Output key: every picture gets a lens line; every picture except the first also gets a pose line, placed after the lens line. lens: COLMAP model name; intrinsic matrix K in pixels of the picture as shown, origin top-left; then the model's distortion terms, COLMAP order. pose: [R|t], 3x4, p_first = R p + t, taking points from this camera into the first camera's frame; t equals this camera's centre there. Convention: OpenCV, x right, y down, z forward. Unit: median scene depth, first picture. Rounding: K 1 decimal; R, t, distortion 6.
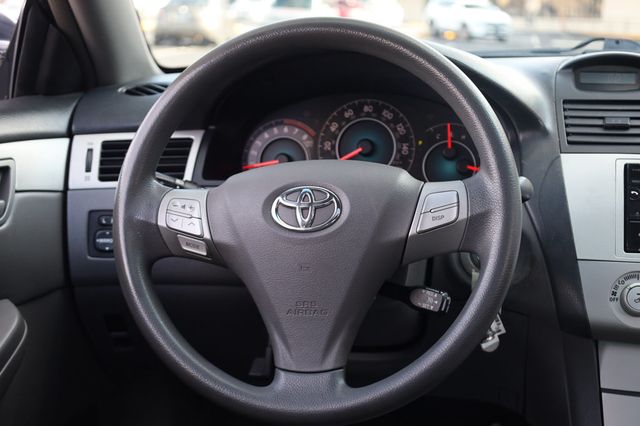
lens RADIAL K [[1022.2, 0, 320.0], [0, 1022.2, 213.0], [0, 0, 1]] dist [-0.033797, -0.124334]
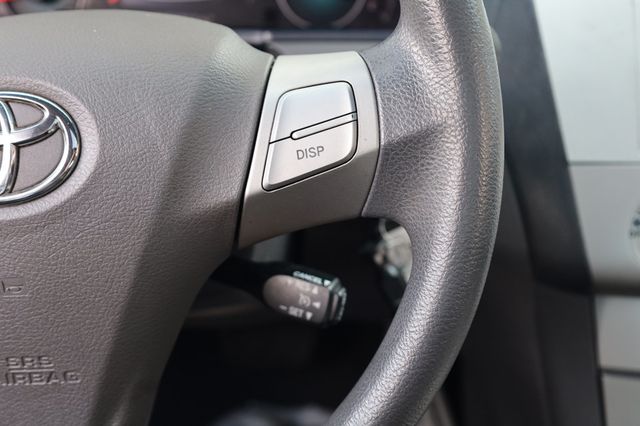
lens RADIAL K [[838.1, 0, 320.0], [0, 838.1, 213.0], [0, 0, 1]] dist [0.016189, 0.017329]
pose [[0.989747, -0.092785, 0.108592, 0.068662], [0.061523, 0.963067, 0.262139, -0.053463], [-0.128904, -0.252771, 0.958901, 0.569293]]
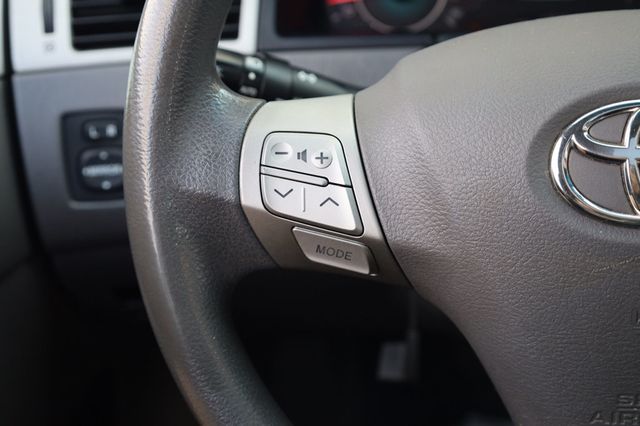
lens RADIAL K [[838.1, 0, 320.0], [0, 838.1, 213.0], [0, 0, 1]] dist [0.016189, 0.017329]
pose [[0.996564, -0.064323, 0.052186, -0.133514], [0.048254, 0.962928, 0.265407, -0.065160], [-0.067323, -0.261977, 0.962723, 0.625099]]
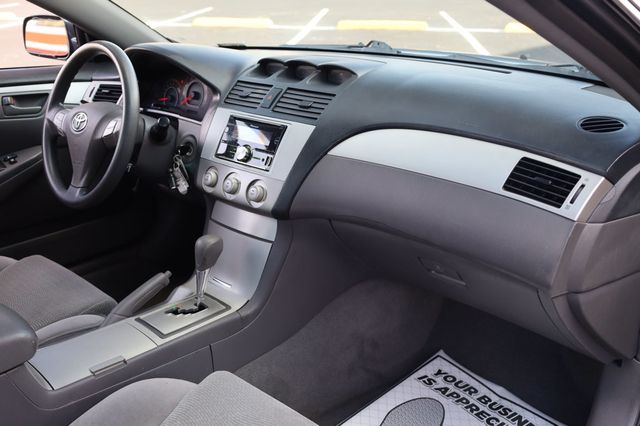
lens RADIAL K [[645.2, 0, 320.0], [0, 645.2, 213.0], [0, 0, 1]] dist [0.005638, 0.001619]
pose [[0.852054, 0.167021, -0.496093, 1.144411], [-0.082668, 0.978772, 0.187541, -0.114677], [0.516885, -0.118784, 0.847774, -0.049025]]
